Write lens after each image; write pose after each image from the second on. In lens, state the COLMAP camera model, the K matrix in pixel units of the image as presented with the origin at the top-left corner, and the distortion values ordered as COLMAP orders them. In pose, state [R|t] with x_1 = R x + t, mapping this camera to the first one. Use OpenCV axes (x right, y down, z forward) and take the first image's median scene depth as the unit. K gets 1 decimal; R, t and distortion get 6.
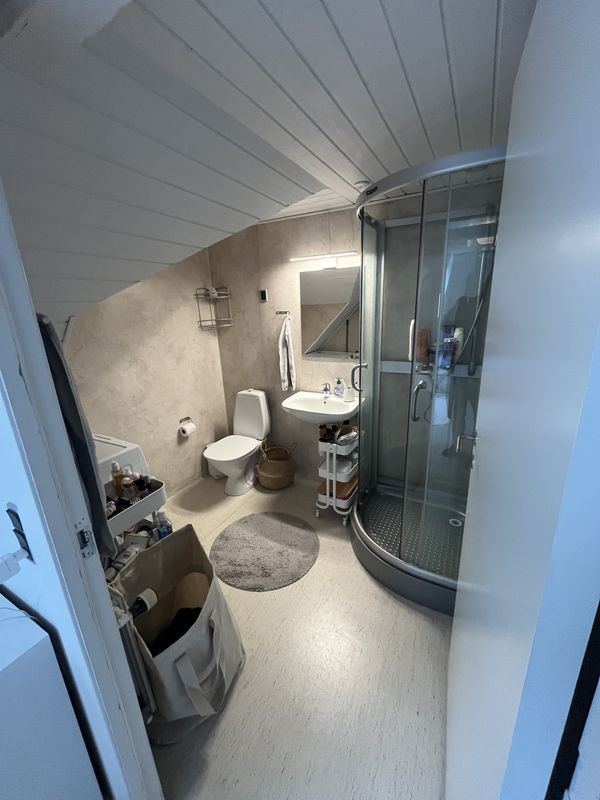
lens RADIAL K [[322.2, 0, 300.6], [0, 322.2, 398.9], [0, 0, 1]] dist [-0.000406, -0.001218]
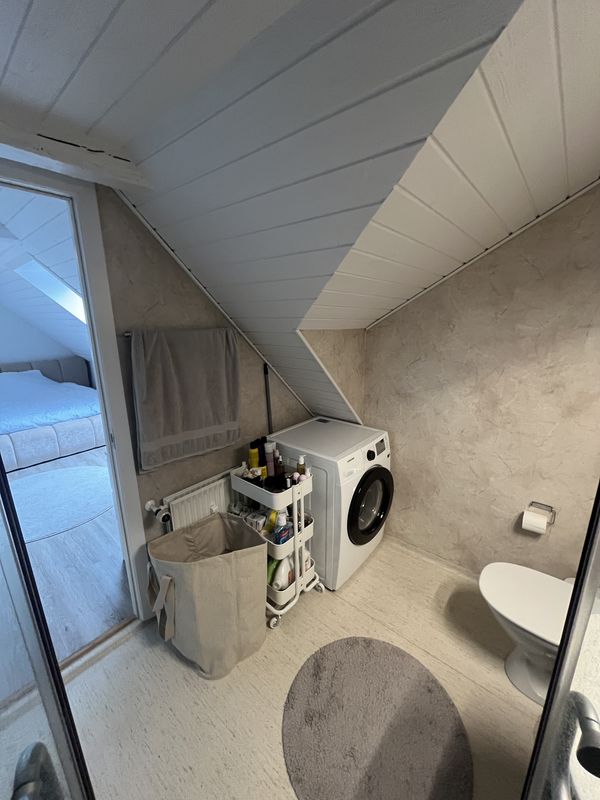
lens RADIAL K [[322.2, 0, 303.0], [0, 322.2, 398.8], [0, 0, 1]] dist [-0.000406, -0.001218]
pose [[-0.216657, 0.270429, -0.938045, 0.290243], [-0.259724, 0.910272, 0.322410, -0.232840], [0.941065, 0.313485, -0.126980, 0.711292]]
